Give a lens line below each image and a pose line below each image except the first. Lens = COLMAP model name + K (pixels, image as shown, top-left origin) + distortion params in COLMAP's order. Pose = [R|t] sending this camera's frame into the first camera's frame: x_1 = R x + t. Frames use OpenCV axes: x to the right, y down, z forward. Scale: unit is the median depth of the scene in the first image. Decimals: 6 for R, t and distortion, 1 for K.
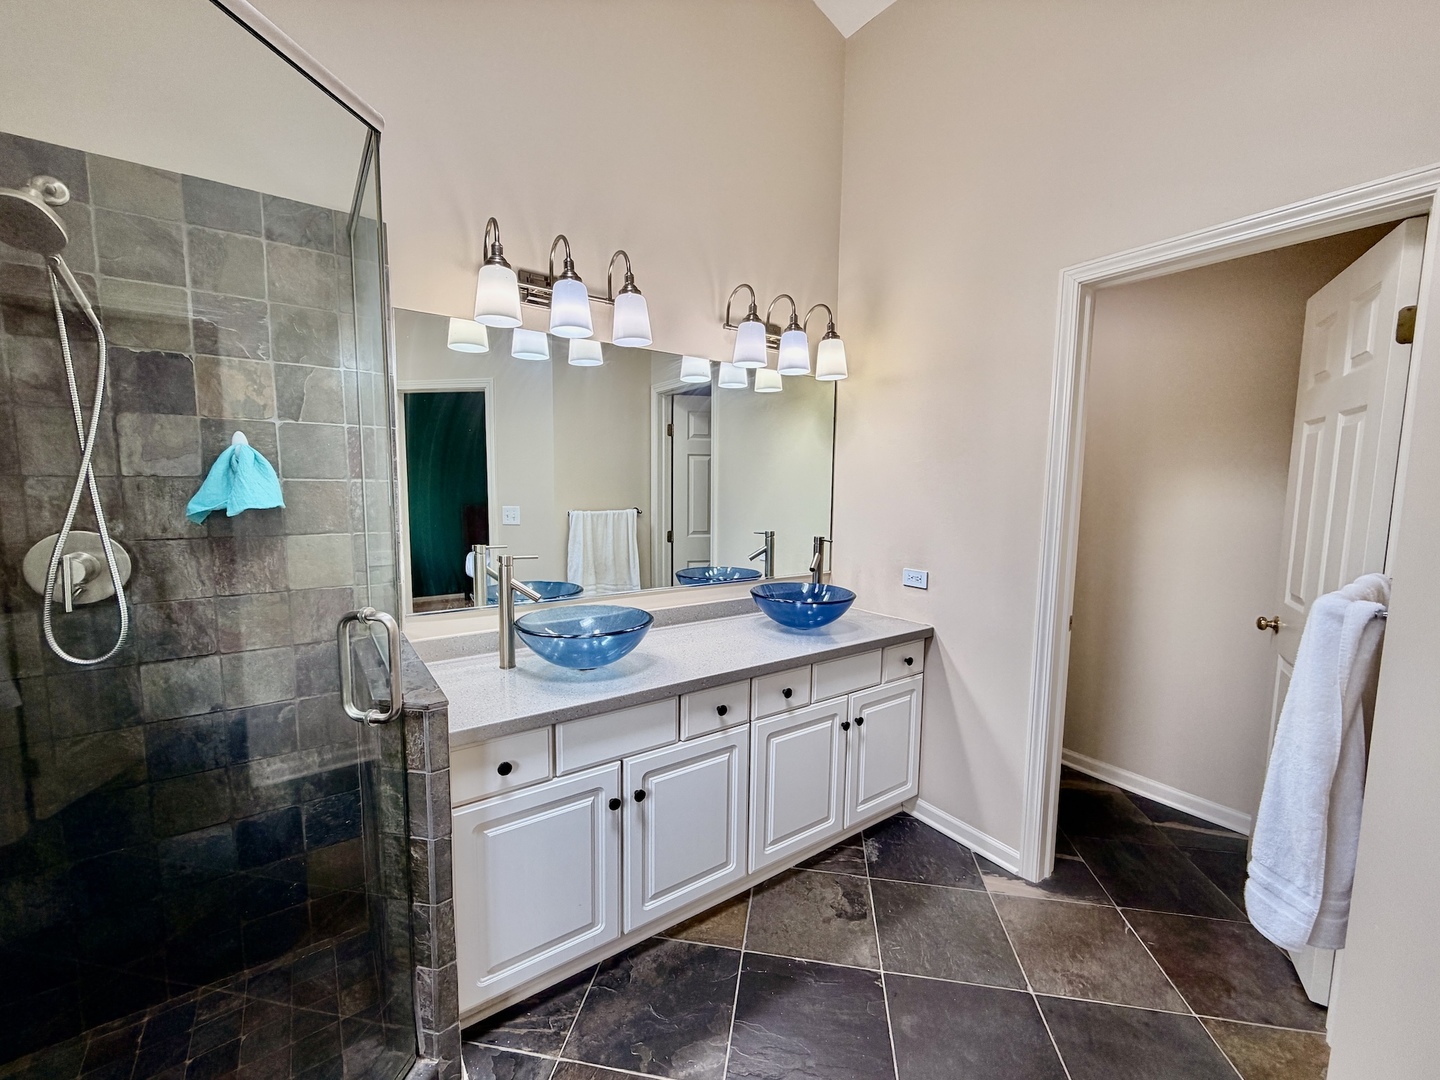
lens RADIAL K [[576.8, 0, 713.8], [0, 576.8, 542.9], [0, 0, 1]] dist [0.004152, 0.000713]
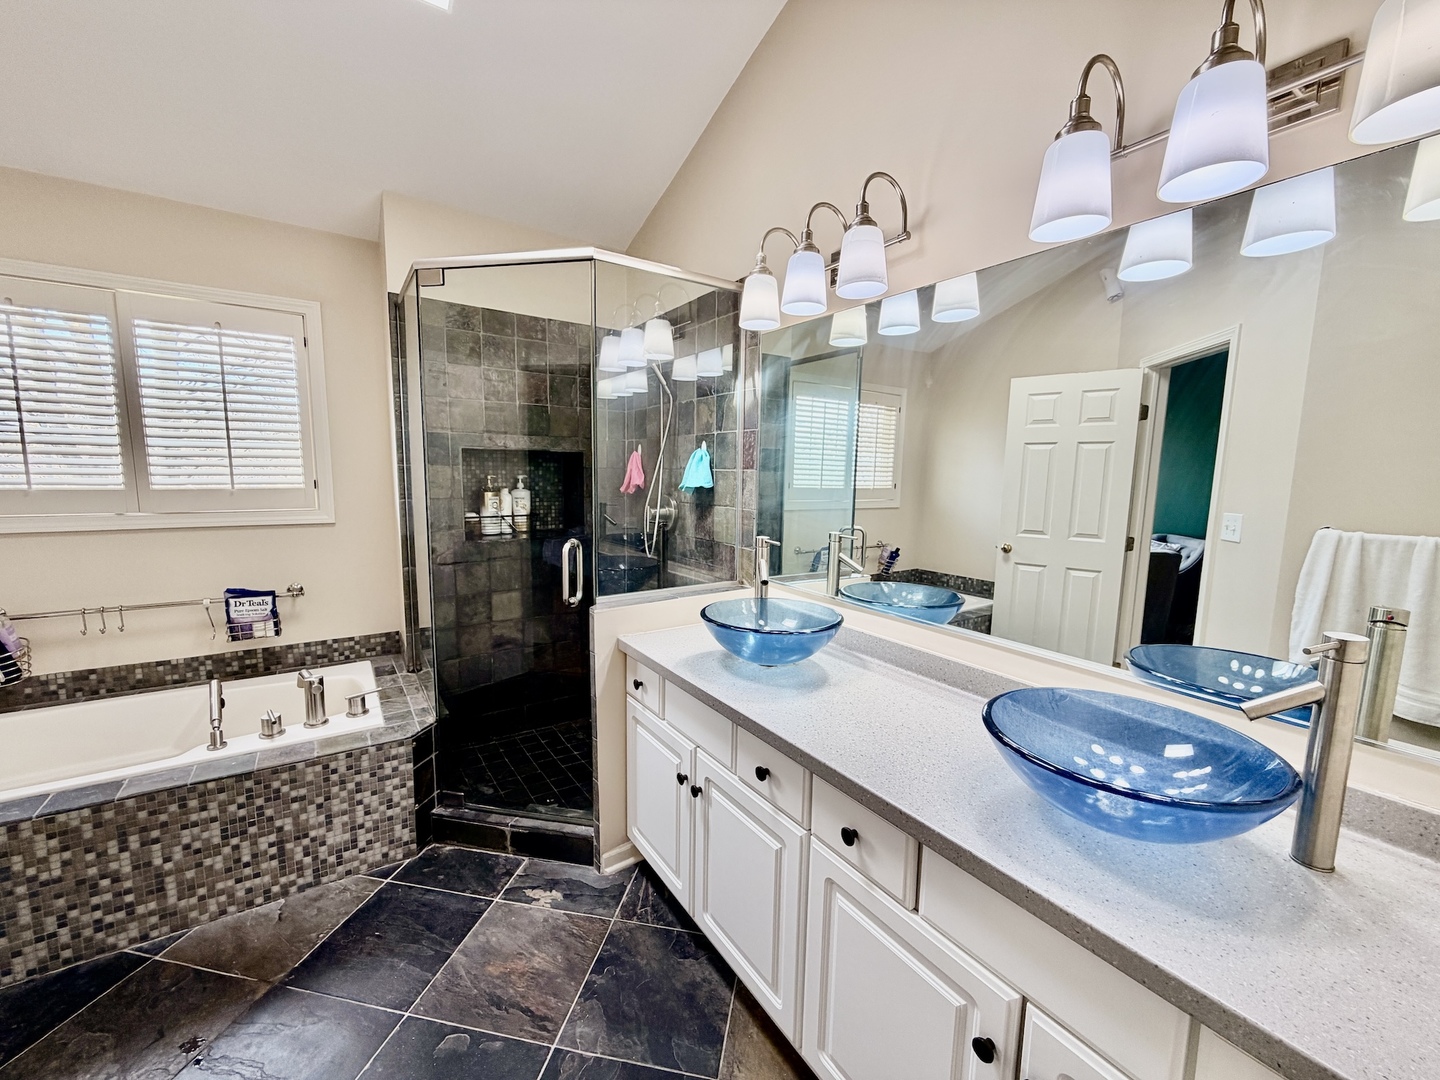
lens RADIAL K [[576.8, 0, 717.9], [0, 576.8, 541.1], [0, 0, 1]] dist [0.004152, 0.000713]
pose [[-0.015066, 0.112784, -0.993505, 0.804170], [-0.119989, 0.986234, 0.113778, -0.095247], [0.992661, 0.120924, -0.001326, 1.004582]]
